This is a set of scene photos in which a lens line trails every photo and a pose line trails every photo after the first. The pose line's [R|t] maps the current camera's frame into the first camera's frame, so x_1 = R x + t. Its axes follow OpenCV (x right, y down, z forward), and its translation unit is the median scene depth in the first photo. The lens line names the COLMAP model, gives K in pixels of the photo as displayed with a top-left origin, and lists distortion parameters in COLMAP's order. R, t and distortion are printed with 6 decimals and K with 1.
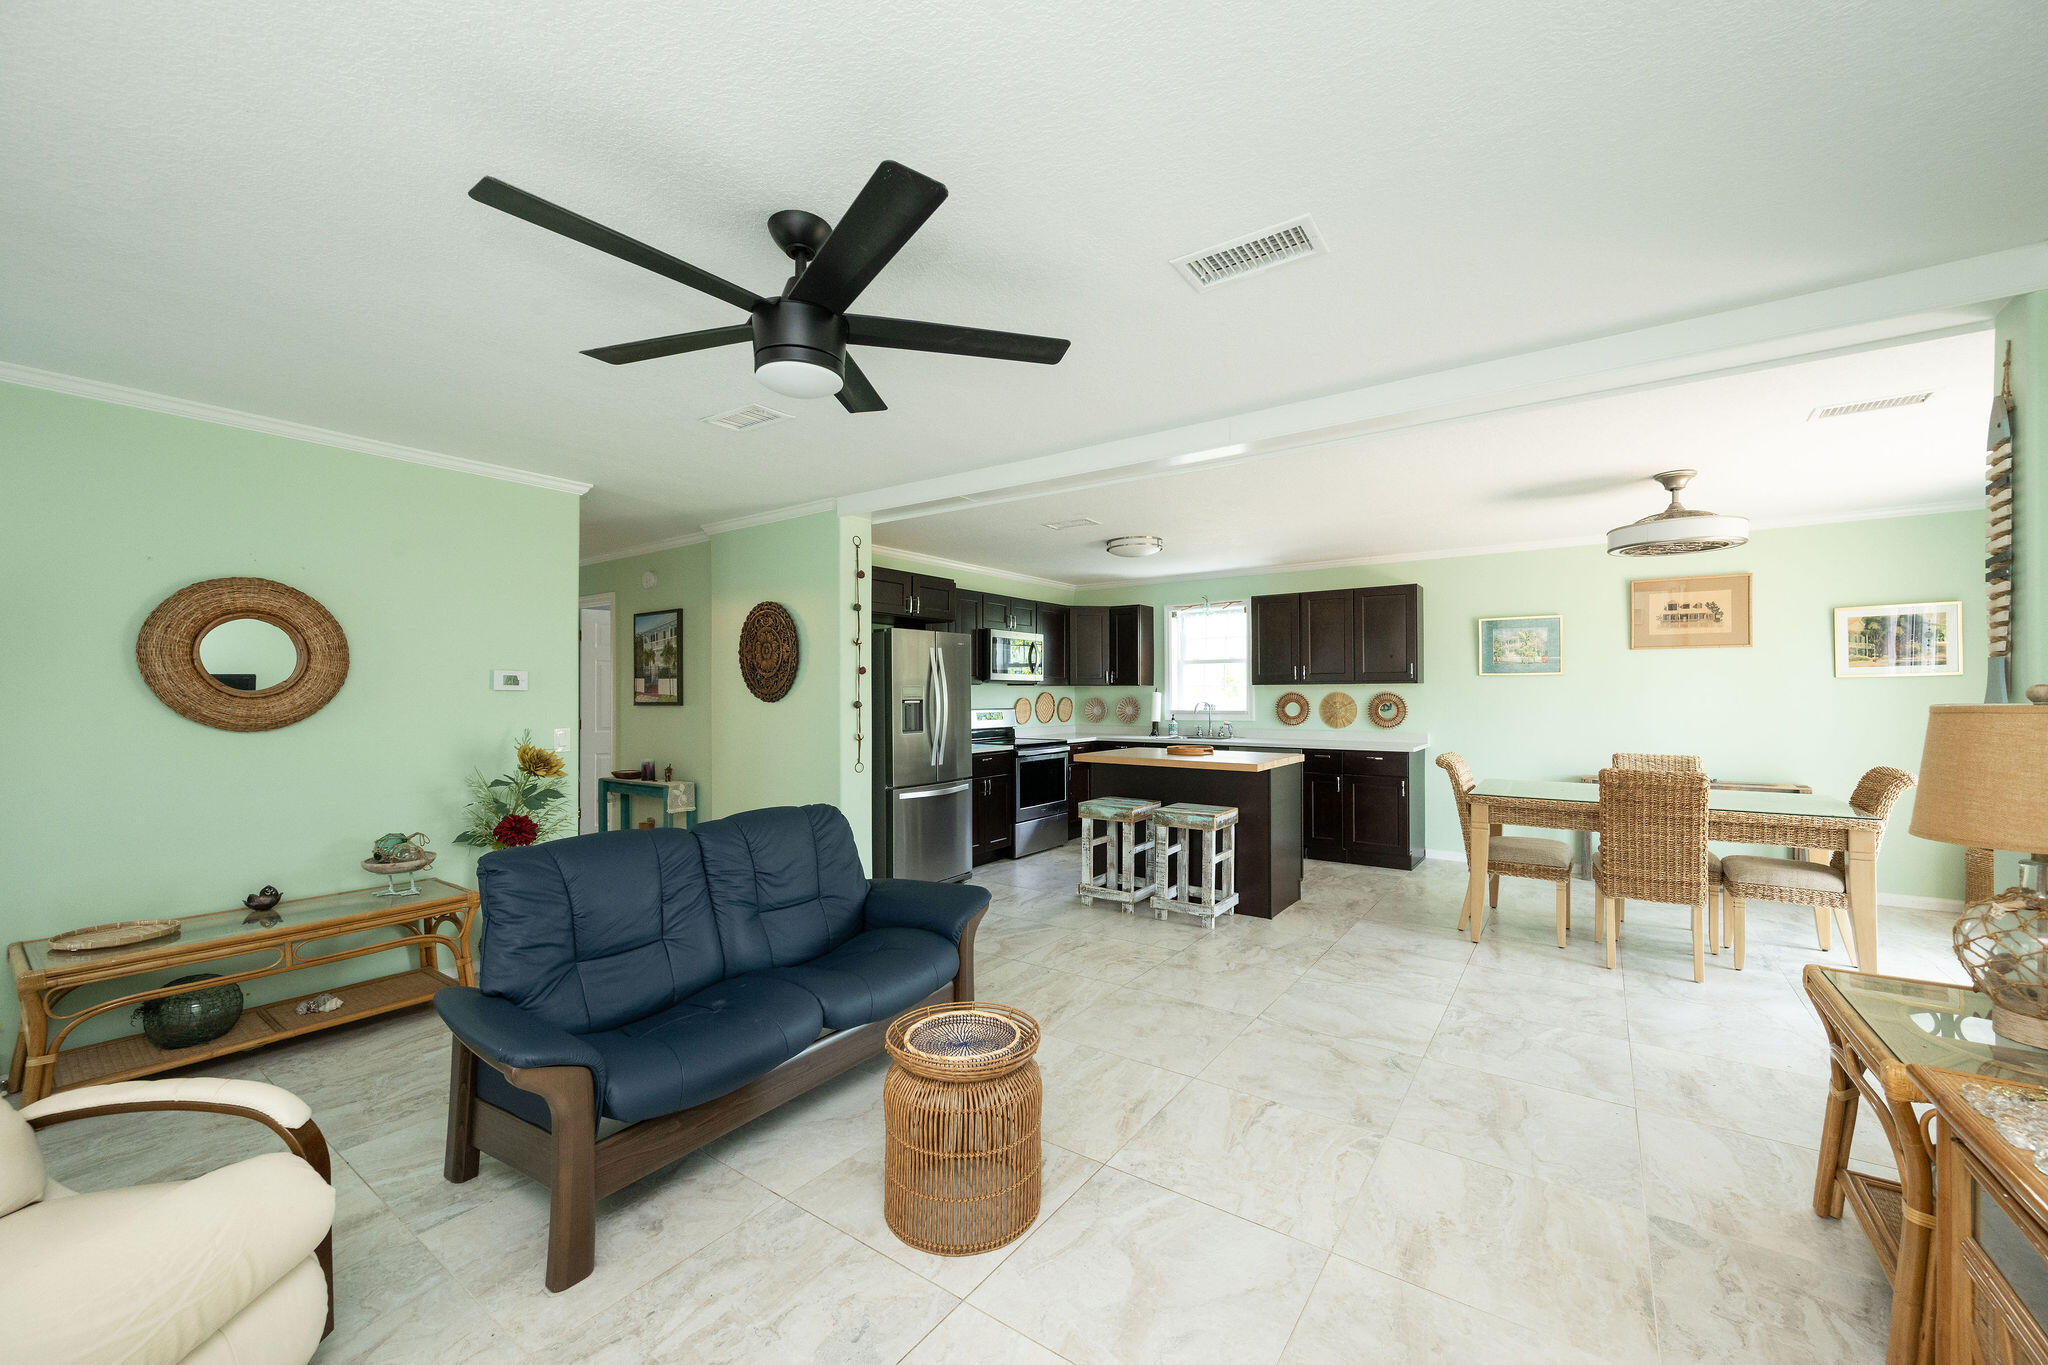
lens RADIAL K [[798.2, 0, 1025.6], [0, 798.2, 689.9], [0, 0, 1]] dist [-0.002629, -0.000251]
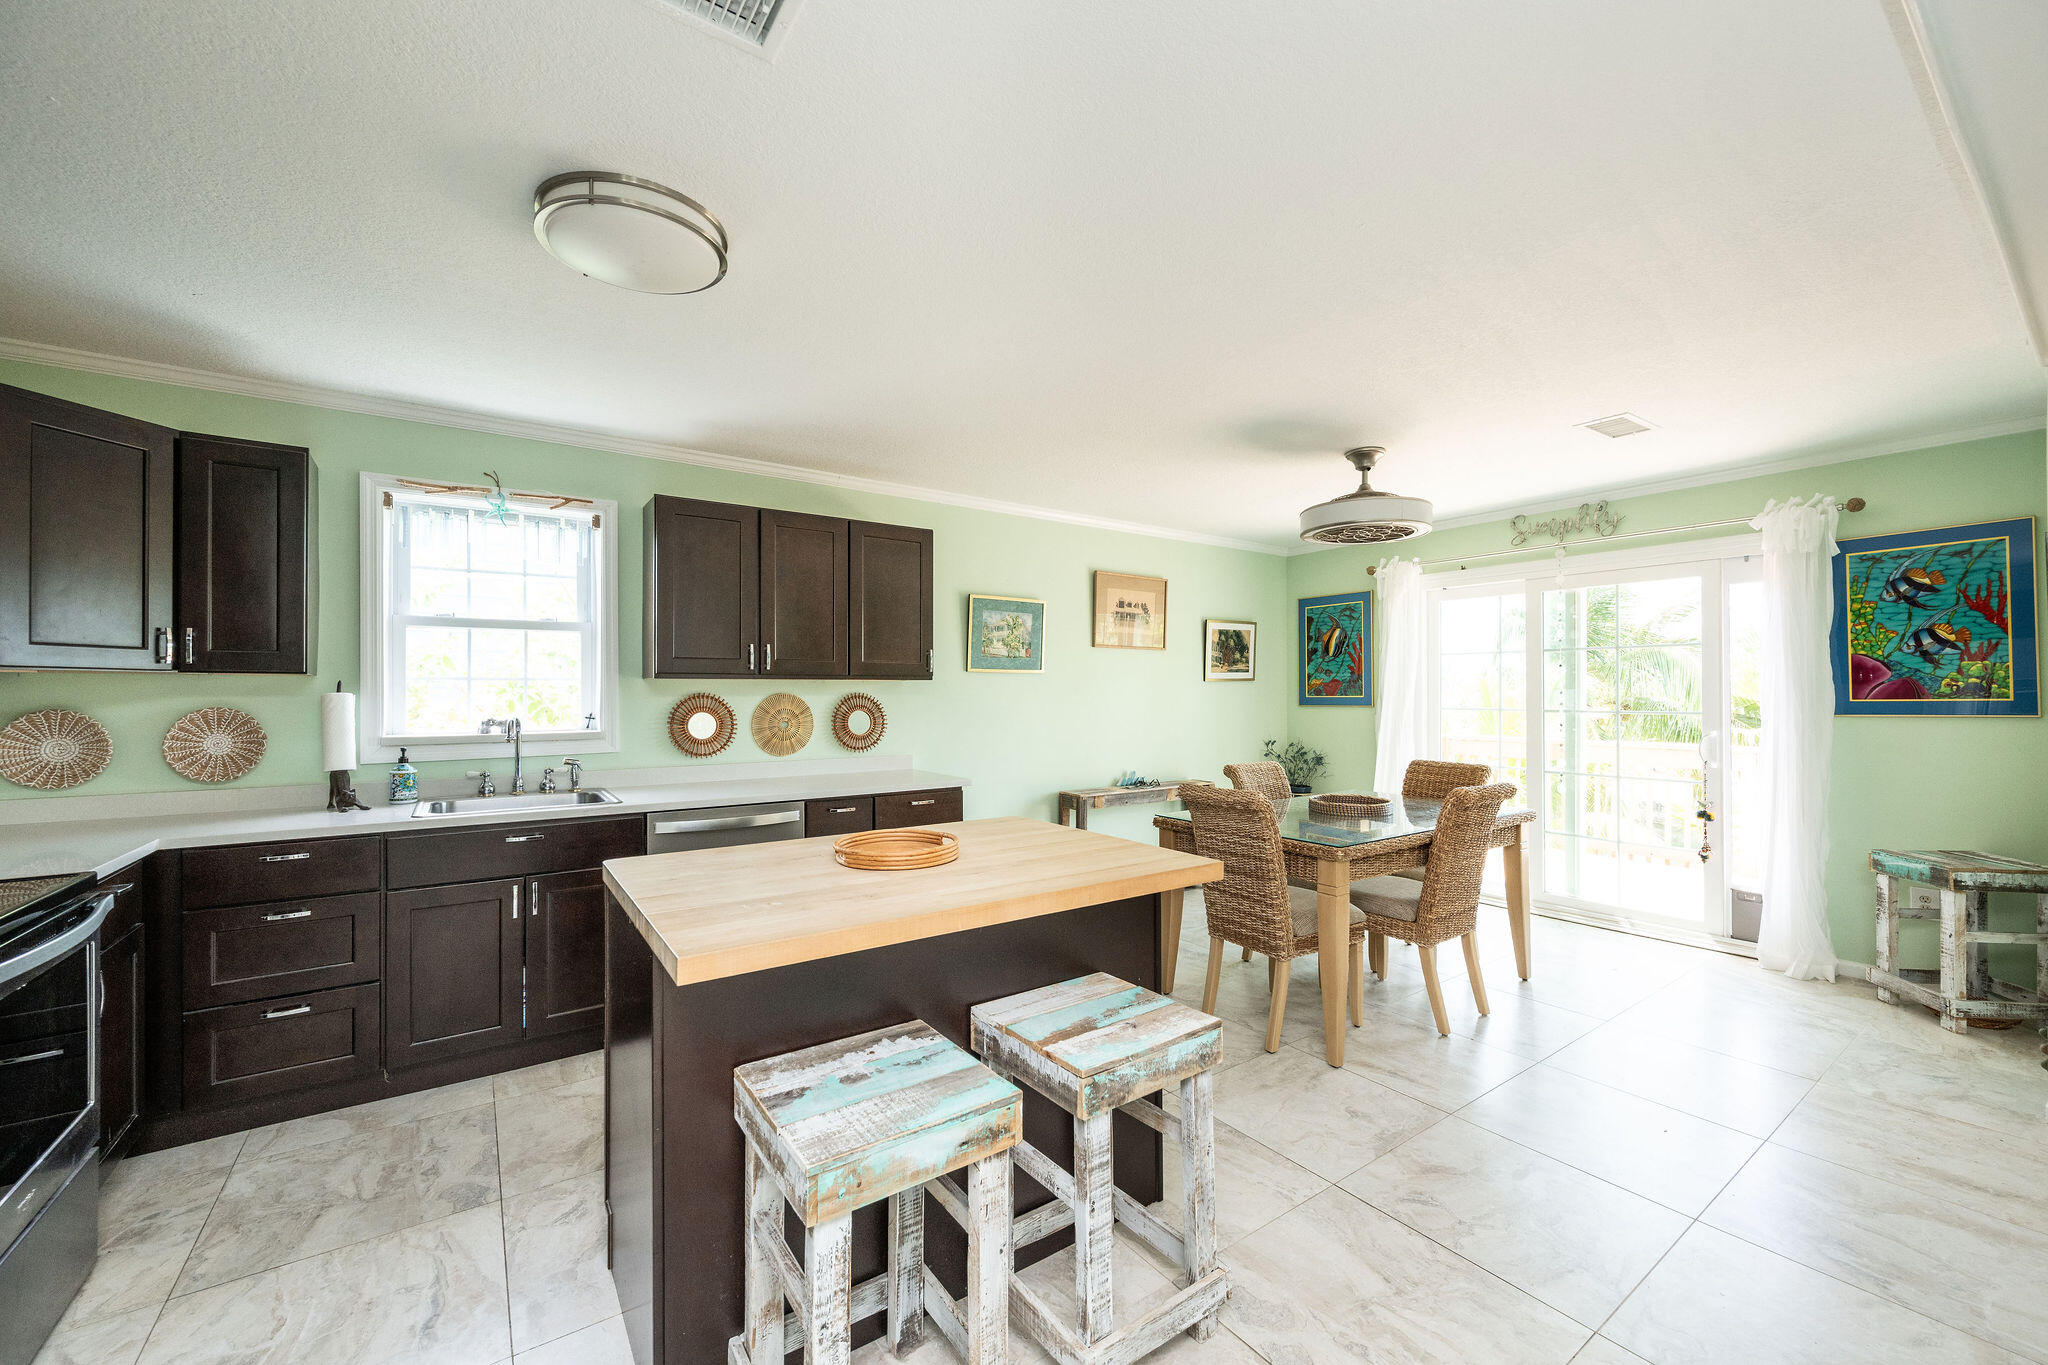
lens RADIAL K [[798.2, 0, 1032.5], [0, 798.2, 686.9], [0, 0, 1]] dist [-0.002629, -0.000251]
pose [[0.328039, 0.011637, 0.944592, -0.107296], [-0.002416, 0.999931, -0.011479, 0.004802], [-0.944661, 0.001483, 0.328045, 0.717760]]
